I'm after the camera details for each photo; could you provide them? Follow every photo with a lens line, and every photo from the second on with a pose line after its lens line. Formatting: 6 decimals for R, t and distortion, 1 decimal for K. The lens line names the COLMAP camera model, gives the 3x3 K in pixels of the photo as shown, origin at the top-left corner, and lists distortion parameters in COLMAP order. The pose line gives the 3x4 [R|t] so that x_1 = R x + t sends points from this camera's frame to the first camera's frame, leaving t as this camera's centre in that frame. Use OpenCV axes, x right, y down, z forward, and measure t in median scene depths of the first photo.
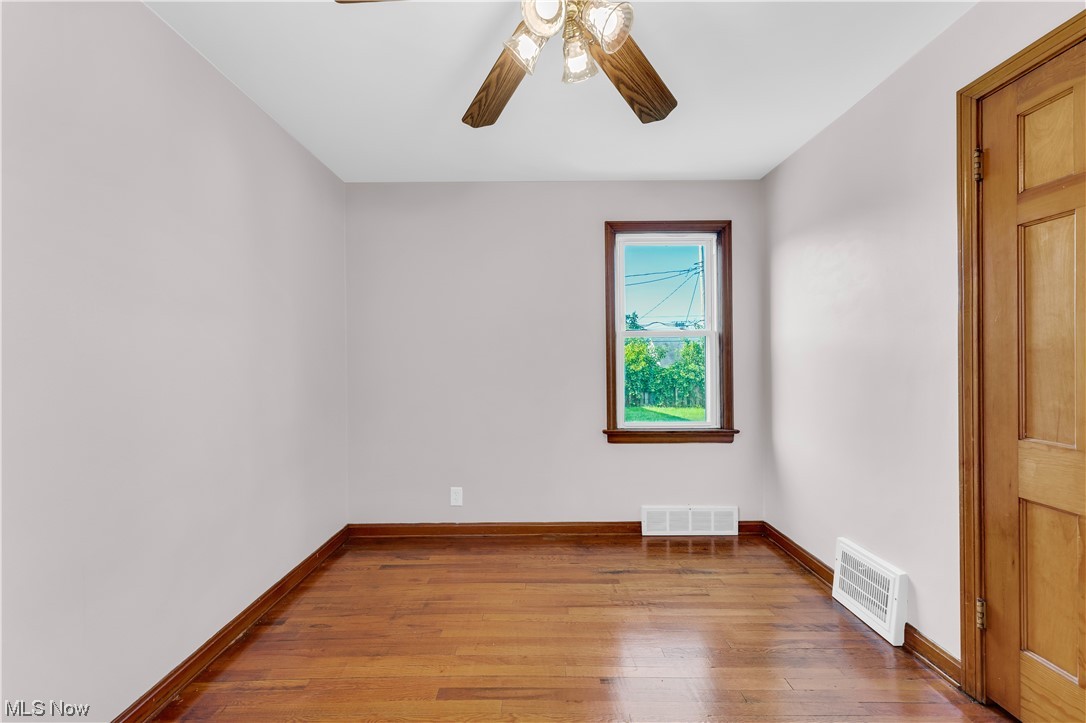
lens RADIAL K [[438.8, 0, 551.1], [0, 438.8, 360.1], [0, 0, 1]] dist [0.016703, 0.000152]
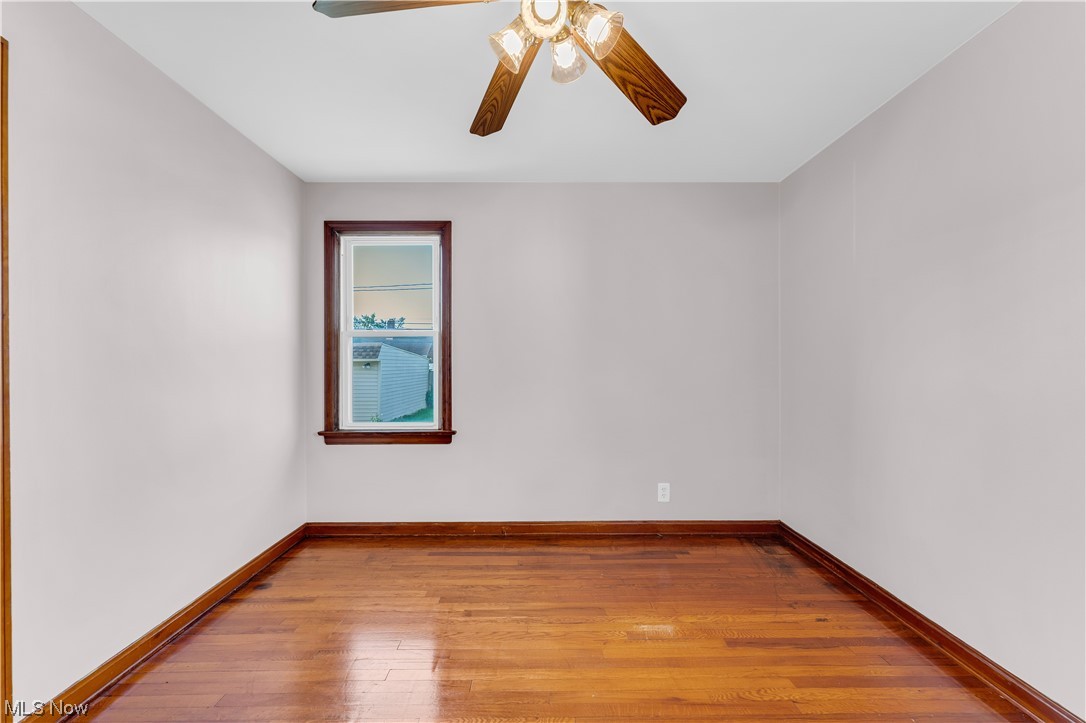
lens RADIAL K [[438.8, 0, 545.6], [0, 438.8, 358.6], [0, 0, 1]] dist [0.016703, 0.000152]
pose [[0.998964, -0.002627, -0.045425, 0.665509], [0.002275, 0.999967, -0.007800, 0.003089], [0.045444, 0.007689, 0.998937, 0.018165]]
